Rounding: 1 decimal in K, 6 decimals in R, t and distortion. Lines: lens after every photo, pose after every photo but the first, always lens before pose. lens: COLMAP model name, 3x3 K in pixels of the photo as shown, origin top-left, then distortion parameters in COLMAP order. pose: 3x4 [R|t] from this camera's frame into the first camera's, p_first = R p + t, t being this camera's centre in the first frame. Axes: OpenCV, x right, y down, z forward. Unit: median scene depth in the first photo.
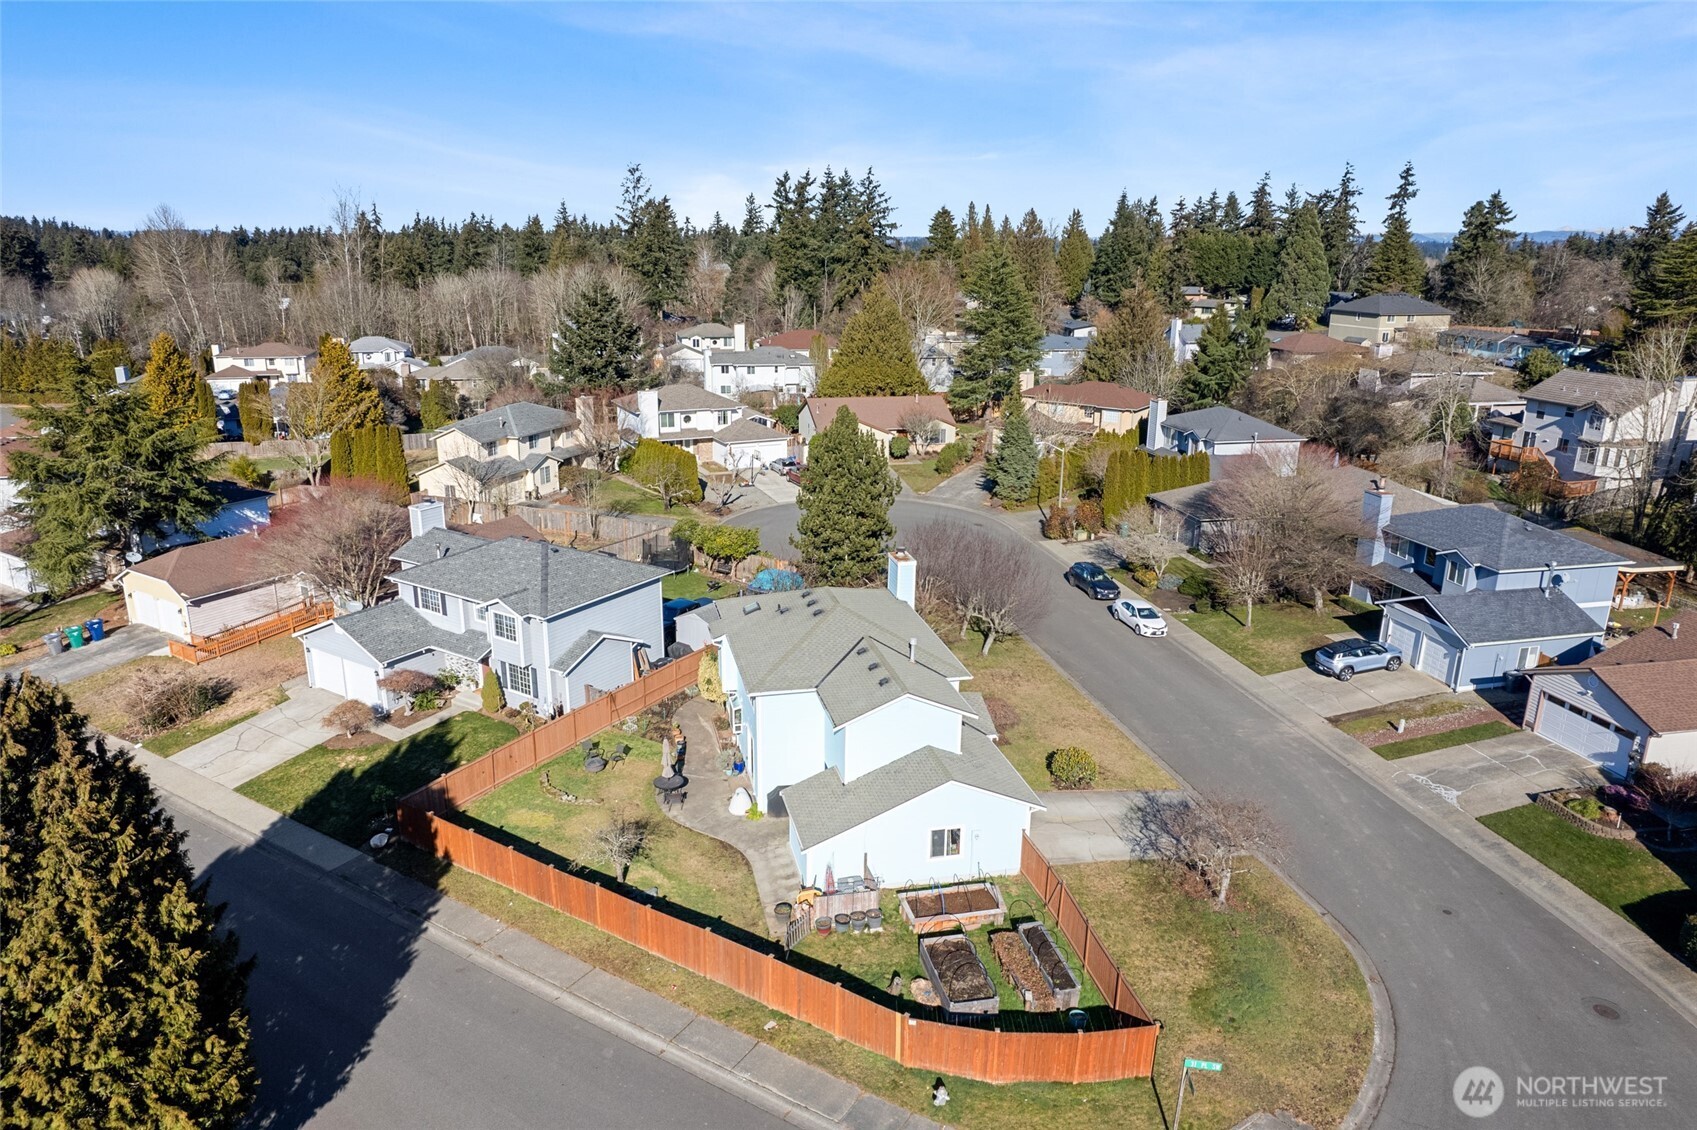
lens RADIAL K [[1163.3, 0, 848.5], [0, 1163.3, 565.0], [0, 0, 1]] dist [-0.069720, 0.060694]
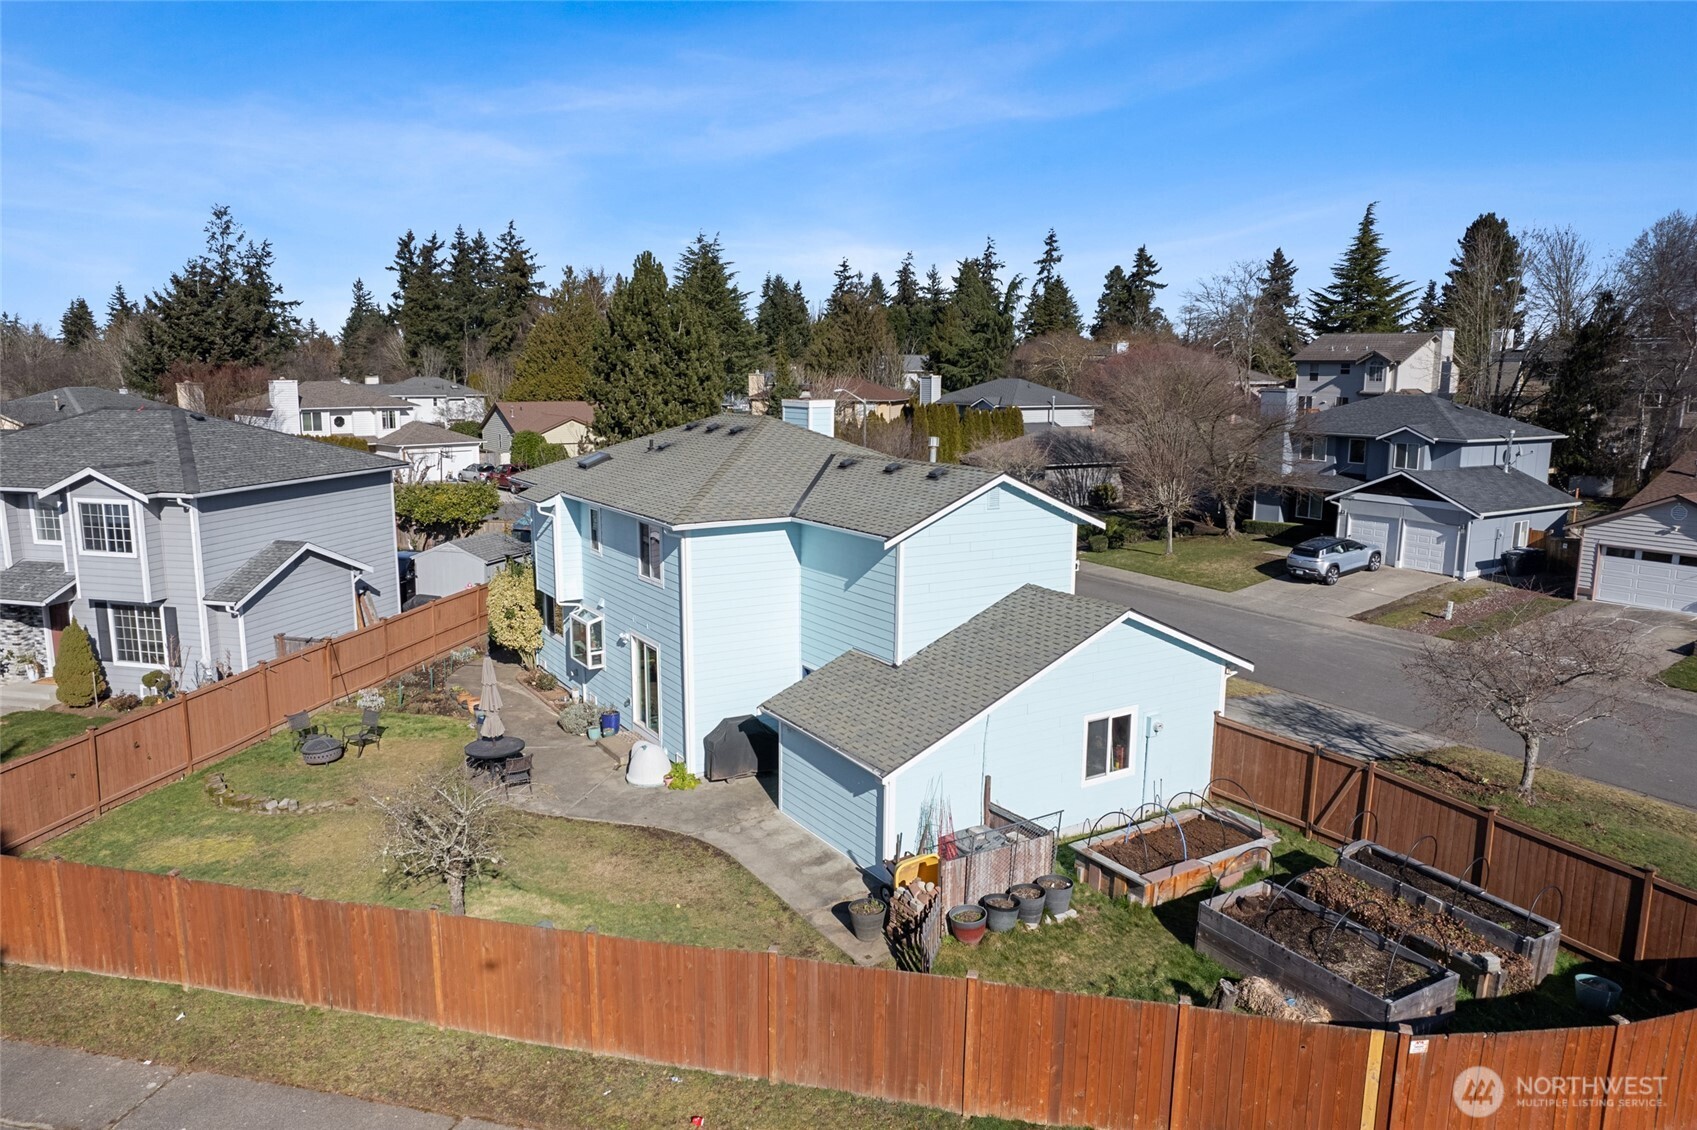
lens RADIAL K [[1163.3, 0, 848.5], [0, 1163.3, 565.0], [0, 0, 1]] dist [-0.069720, 0.060694]
pose [[0.943810, -0.058635, 0.325245, -0.127659], [0.098787, 0.989194, -0.108334, 0.134970], [-0.315379, 0.134376, 0.939404, 0.352982]]
